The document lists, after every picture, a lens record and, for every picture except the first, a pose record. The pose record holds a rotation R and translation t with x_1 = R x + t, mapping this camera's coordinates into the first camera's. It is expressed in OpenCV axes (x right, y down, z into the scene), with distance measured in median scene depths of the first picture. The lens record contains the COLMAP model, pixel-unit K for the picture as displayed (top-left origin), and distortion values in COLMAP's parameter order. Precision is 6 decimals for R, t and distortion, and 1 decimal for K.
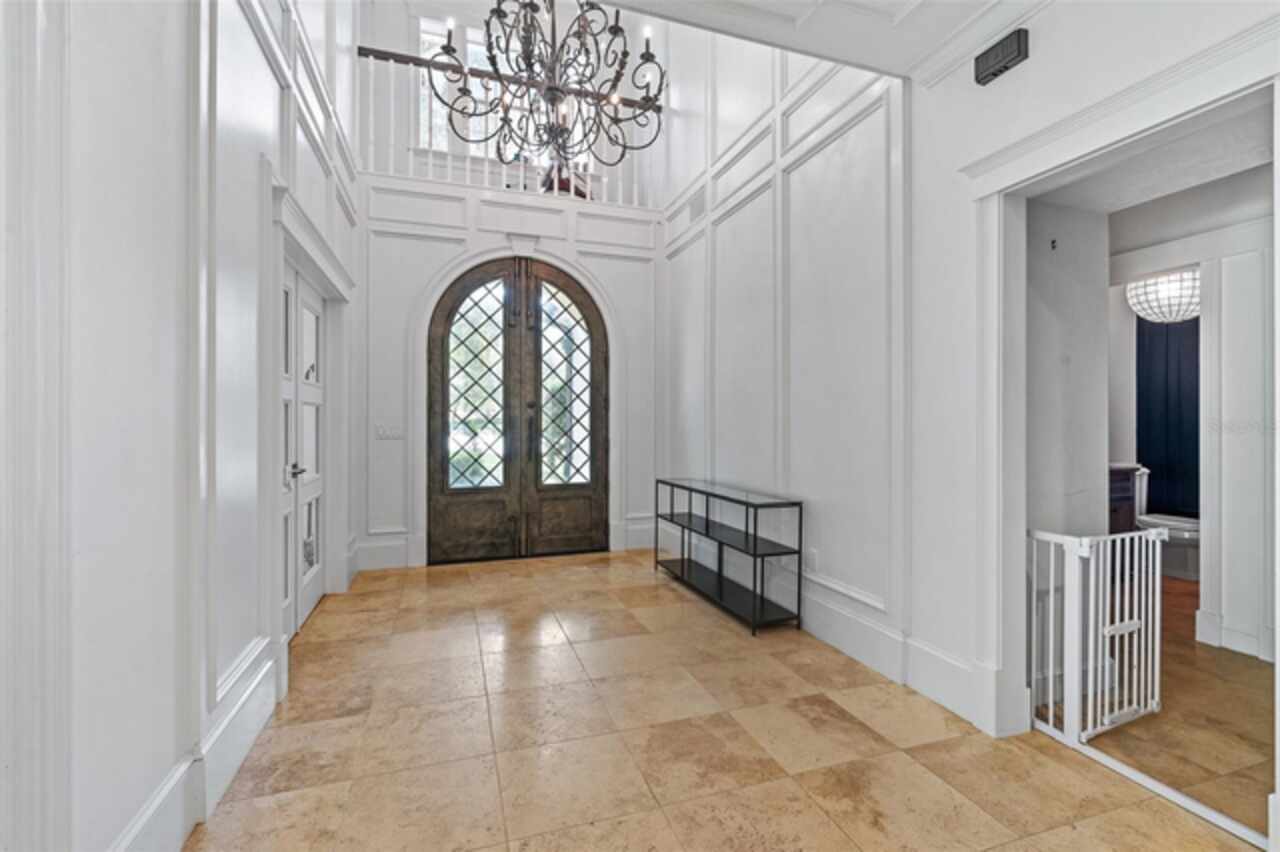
lens RADIAL K [[575.4, 0, 641.4], [0, 575.4, 424.0], [0, 0, 1]] dist [-0.003530, -0.000073]
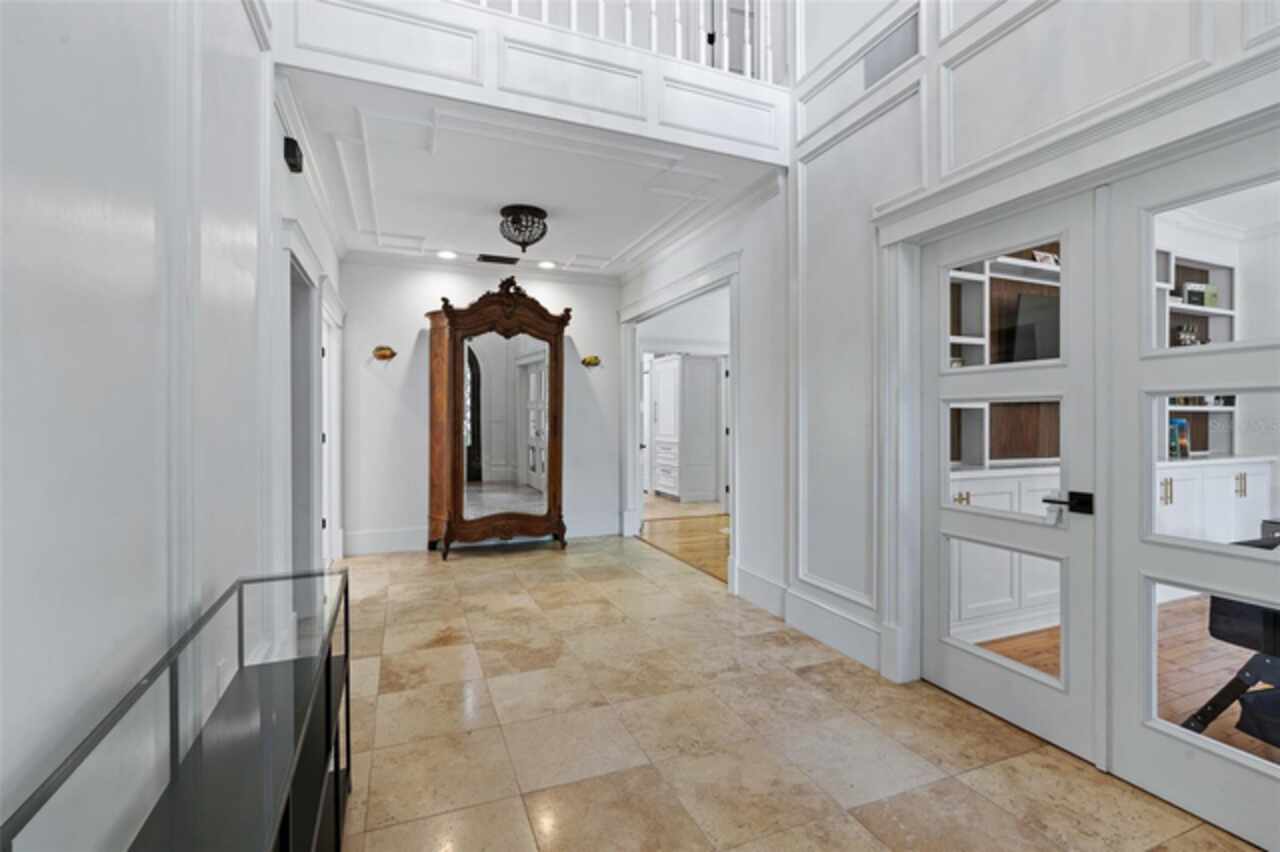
lens RADIAL K [[575.4, 0, 640.2], [0, 575.4, 421.8], [0, 0, 1]] dist [-0.003530, -0.000073]
pose [[-0.997928, 0.001249, -0.064326, -0.088799], [0.000732, 0.999967, 0.008064, -0.023294], [0.064334, 0.008000, -0.997896, 2.173030]]
